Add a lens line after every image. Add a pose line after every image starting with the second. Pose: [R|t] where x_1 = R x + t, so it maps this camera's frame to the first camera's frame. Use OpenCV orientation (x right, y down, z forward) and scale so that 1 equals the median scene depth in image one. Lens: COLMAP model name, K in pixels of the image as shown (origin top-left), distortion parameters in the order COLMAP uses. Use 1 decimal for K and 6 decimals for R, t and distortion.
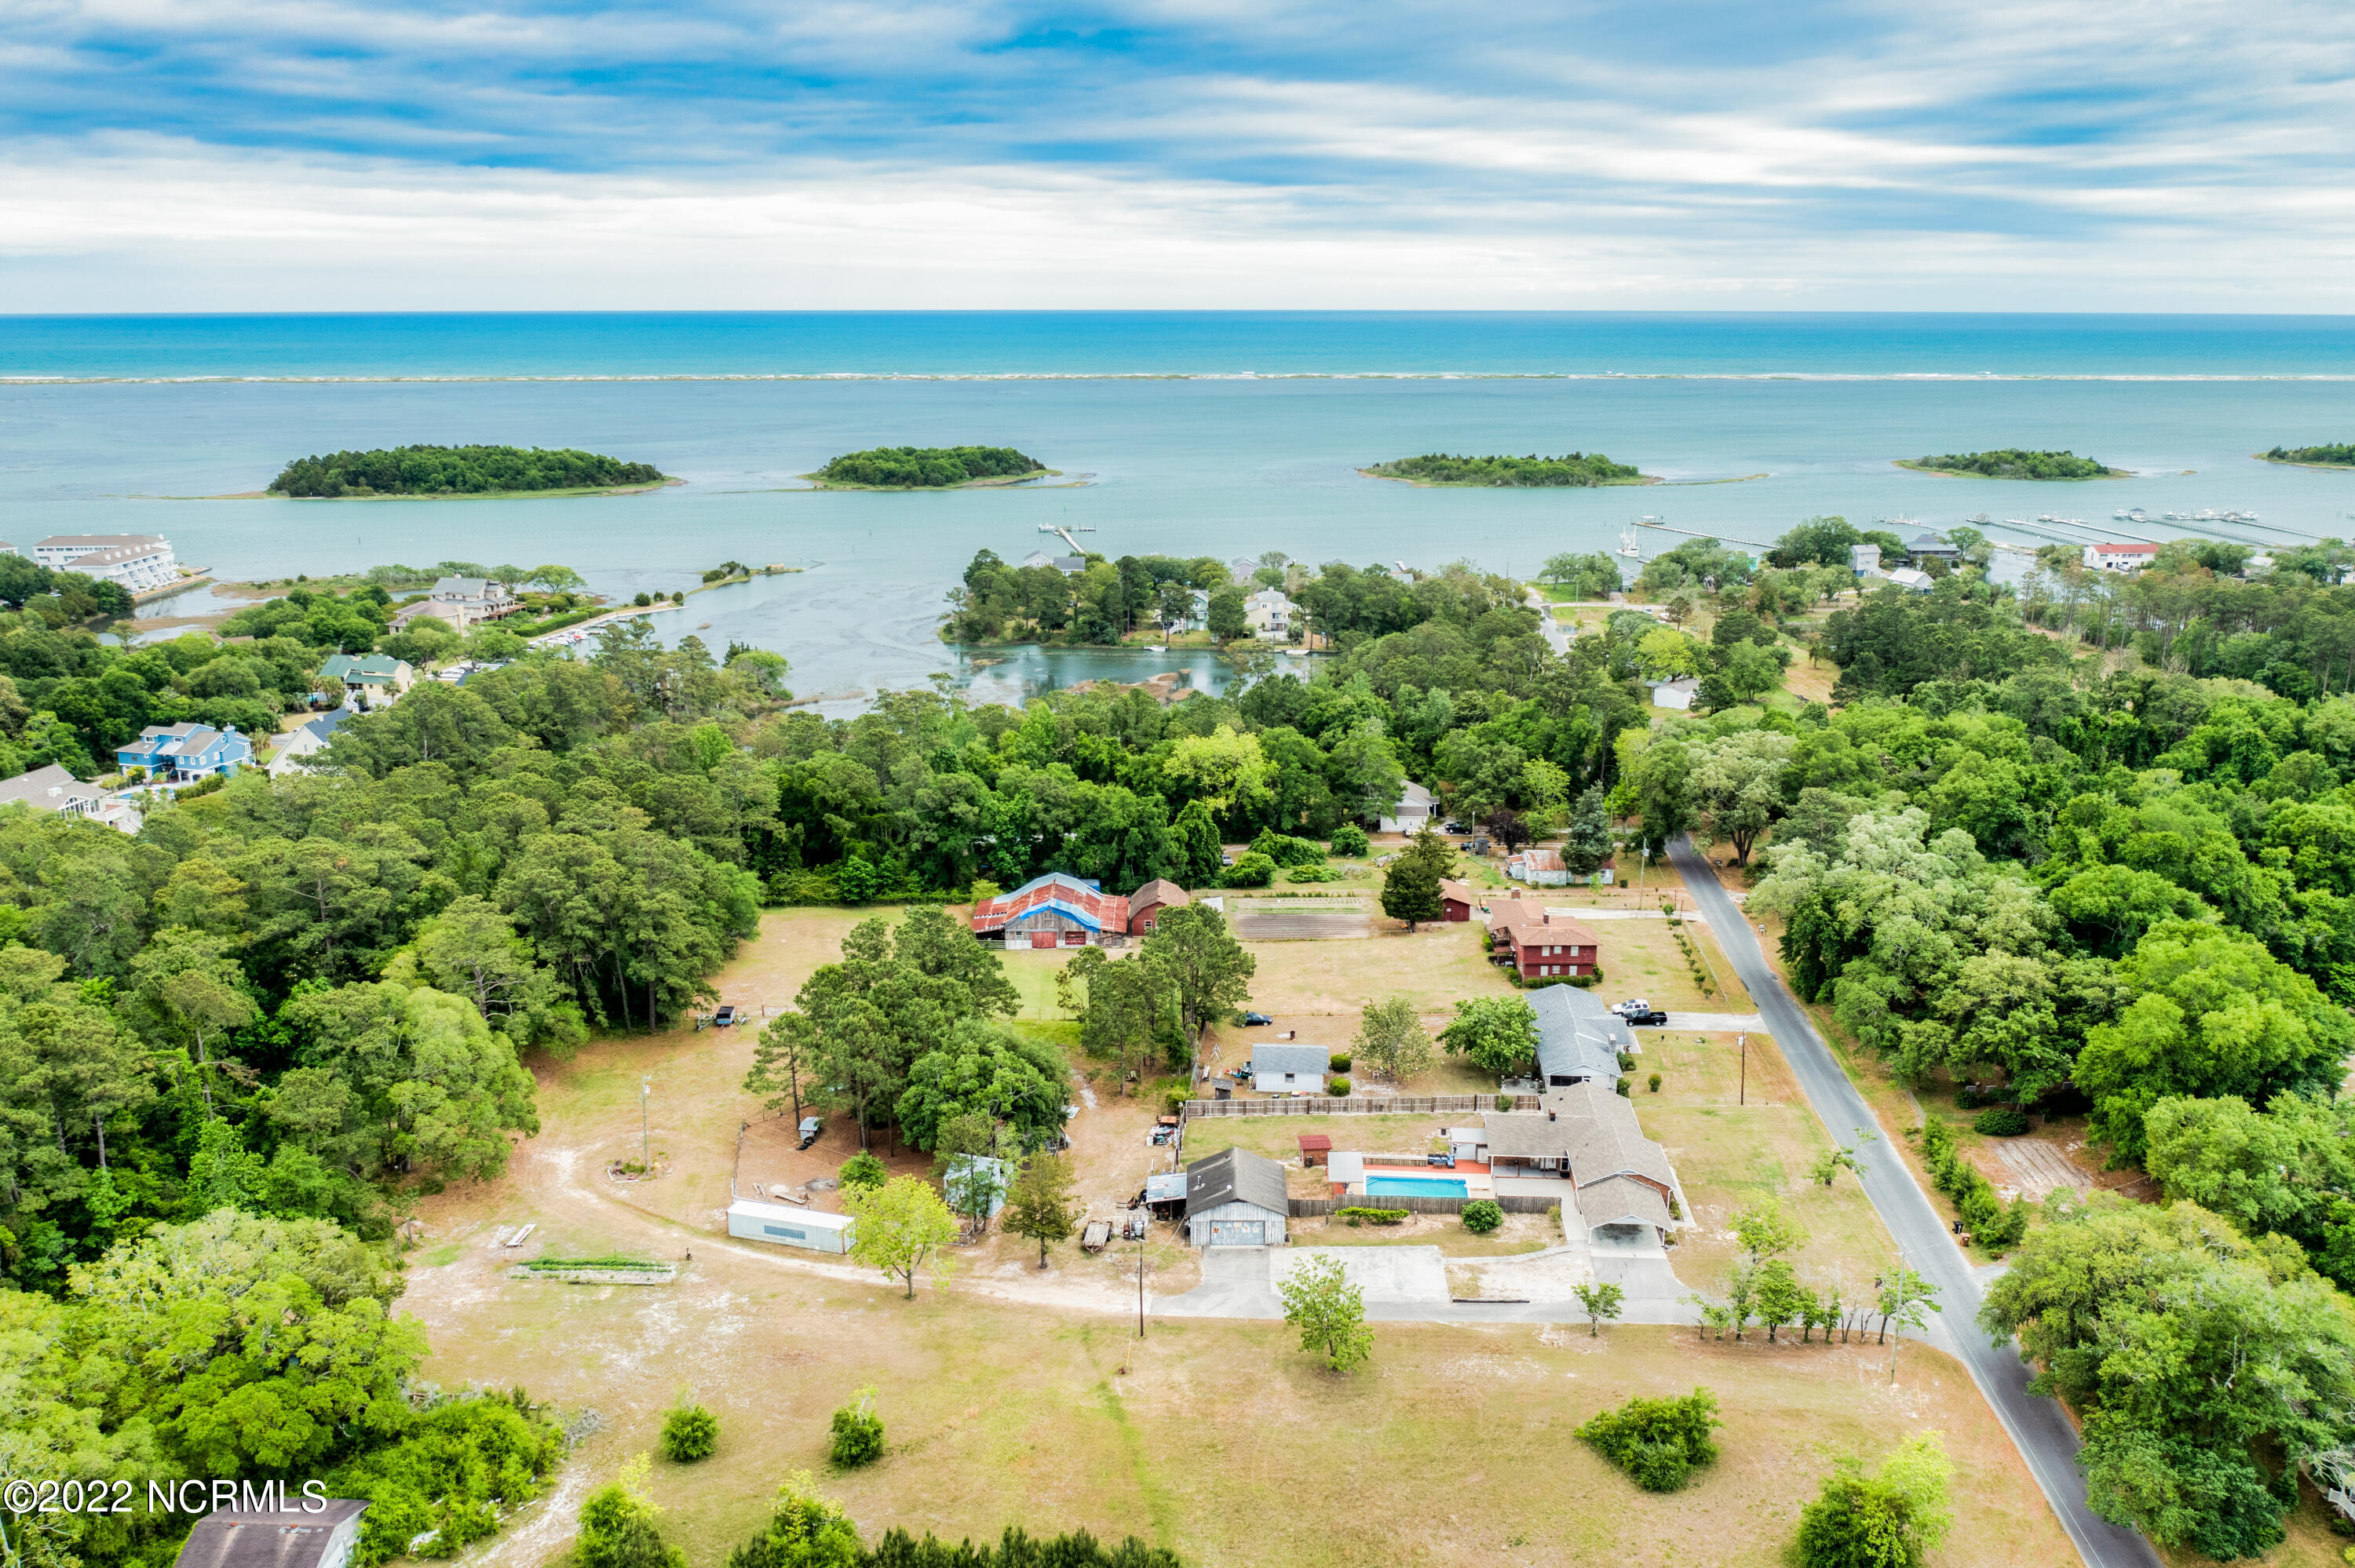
lens RADIAL K [[1933.8, 0, 1178.4], [0, 1933.8, 786.6], [0, 0, 1]] dist [-0.040157, 0.008116]
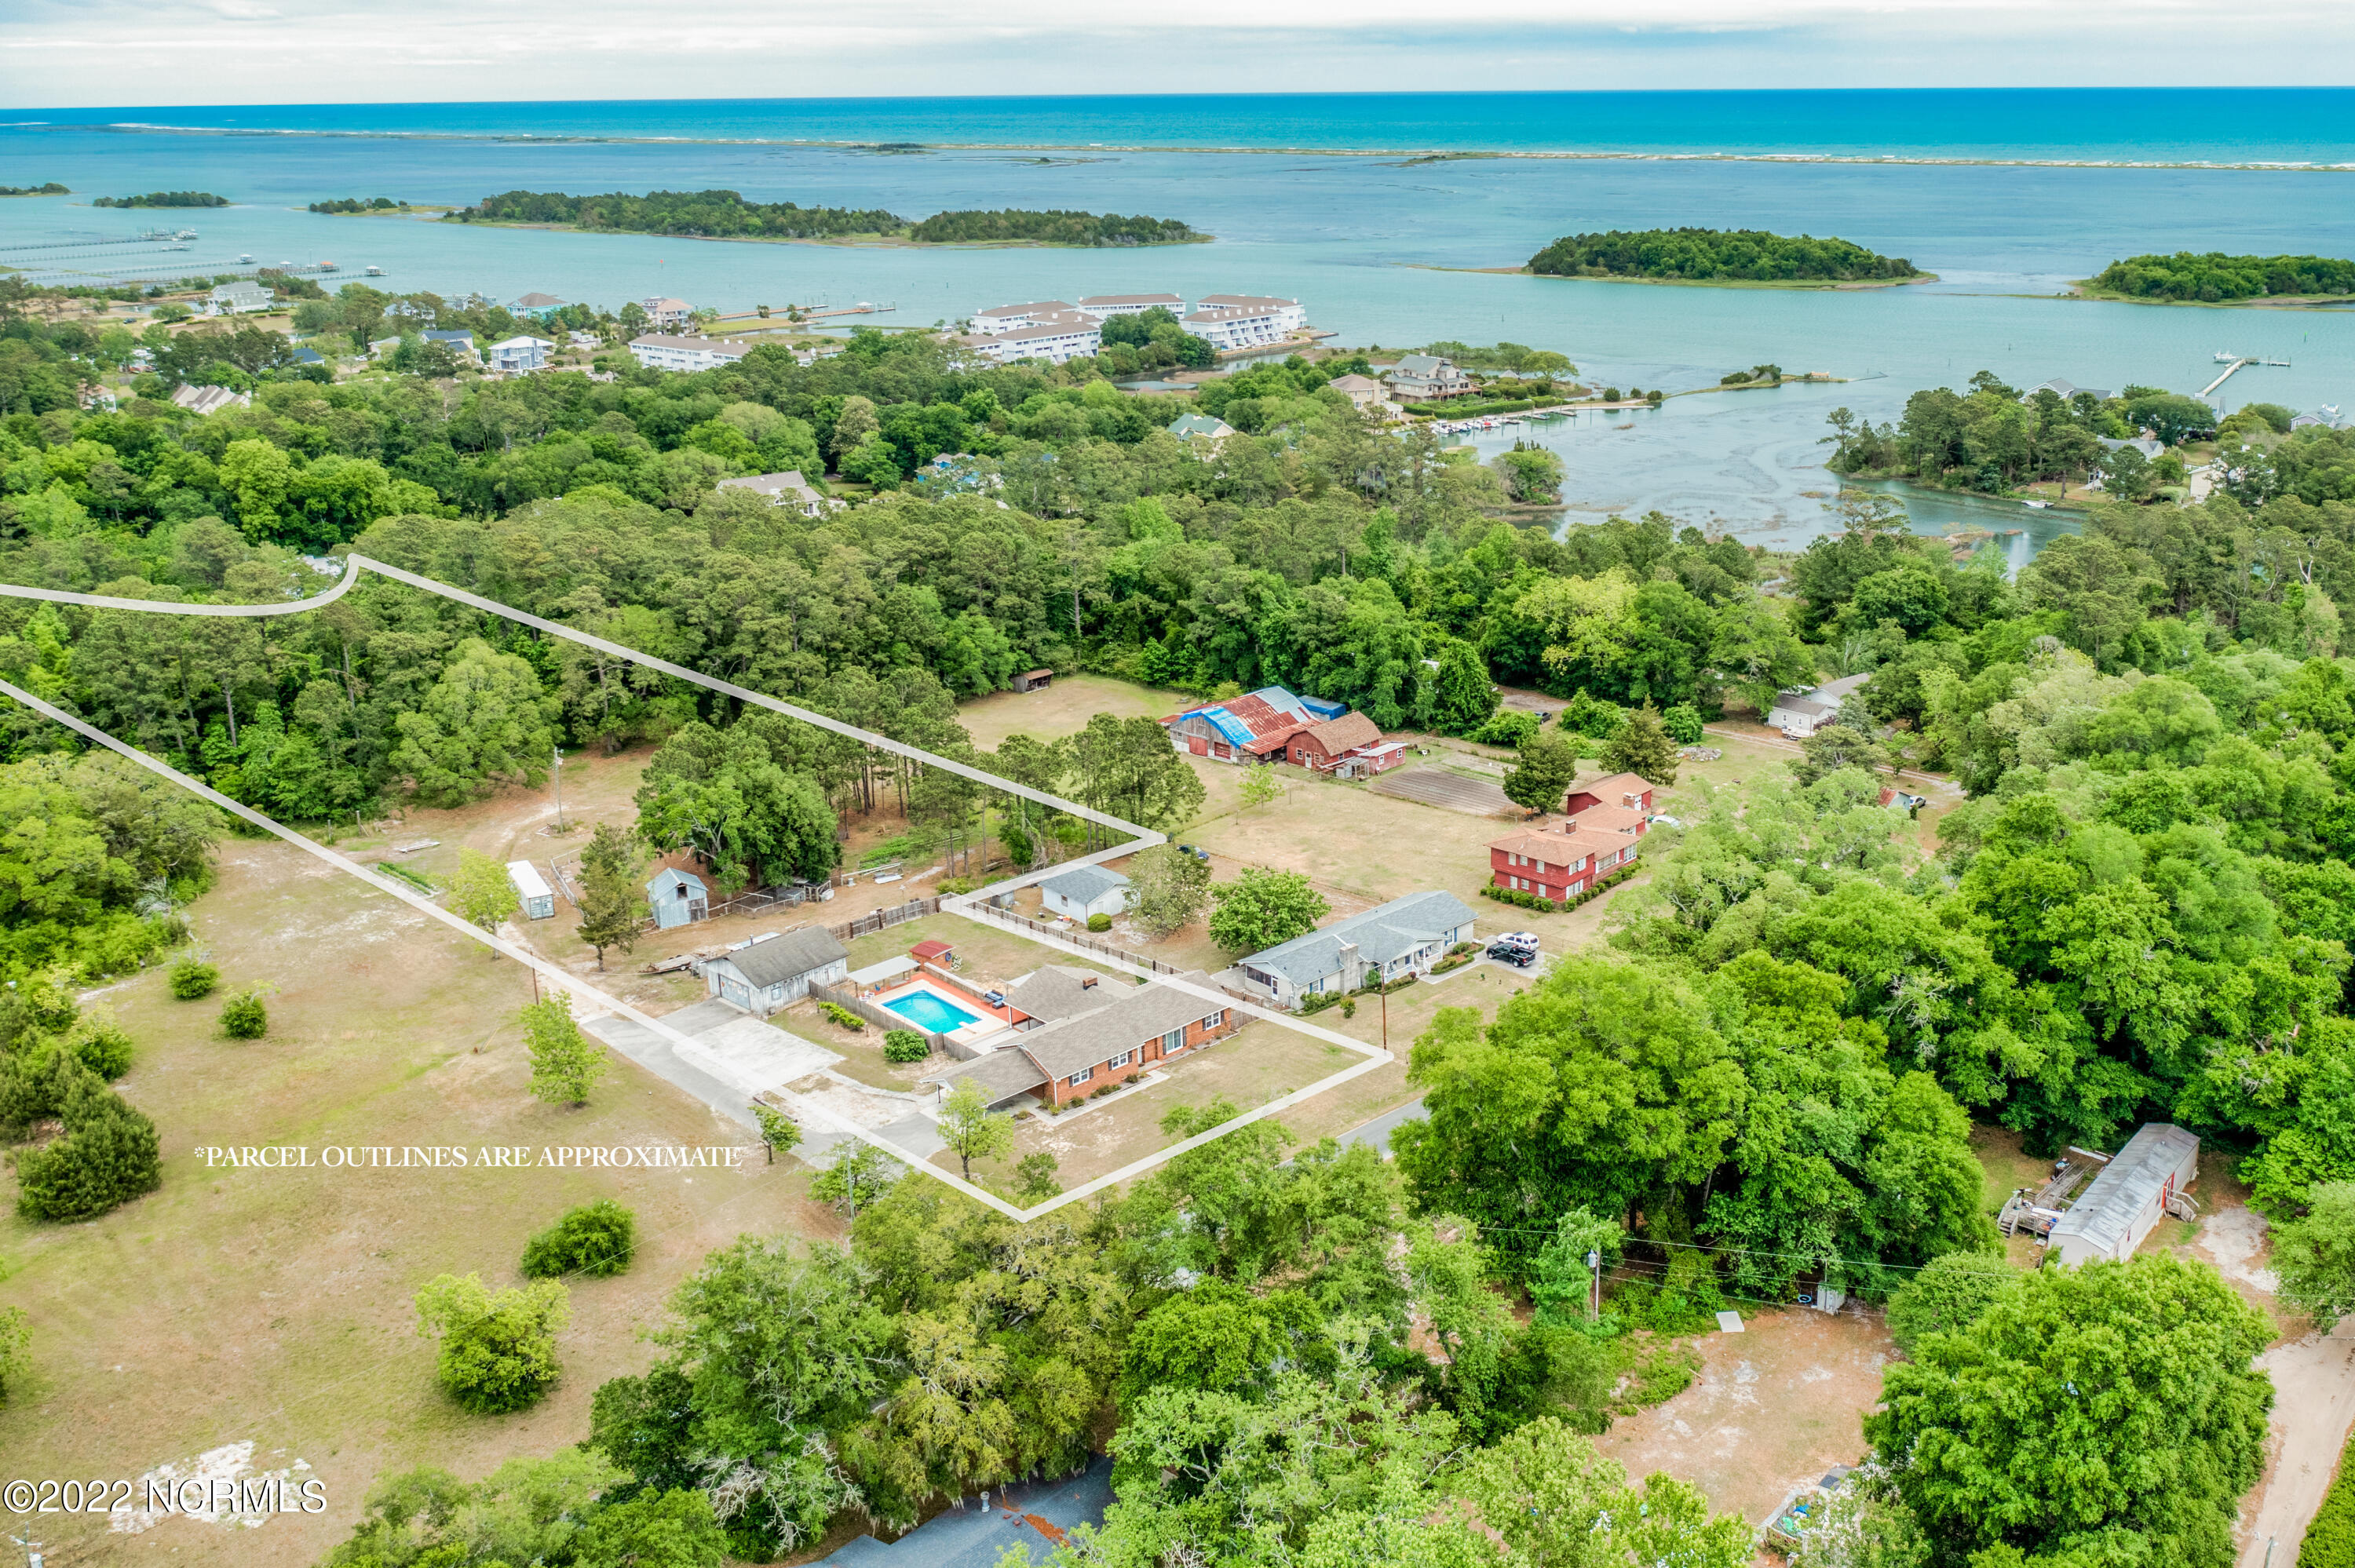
lens RADIAL K [[2035.8, 0, 1178.9], [0, 2035.8, 785.6], [0, 0, 1]] dist [-0.017518, -0.004498]
pose [[0.746342, 0.205777, -0.632953, 0.211442], [-0.148532, 0.978517, 0.142982, -0.017027], [0.648777, -0.012700, 0.760873, 0.077577]]
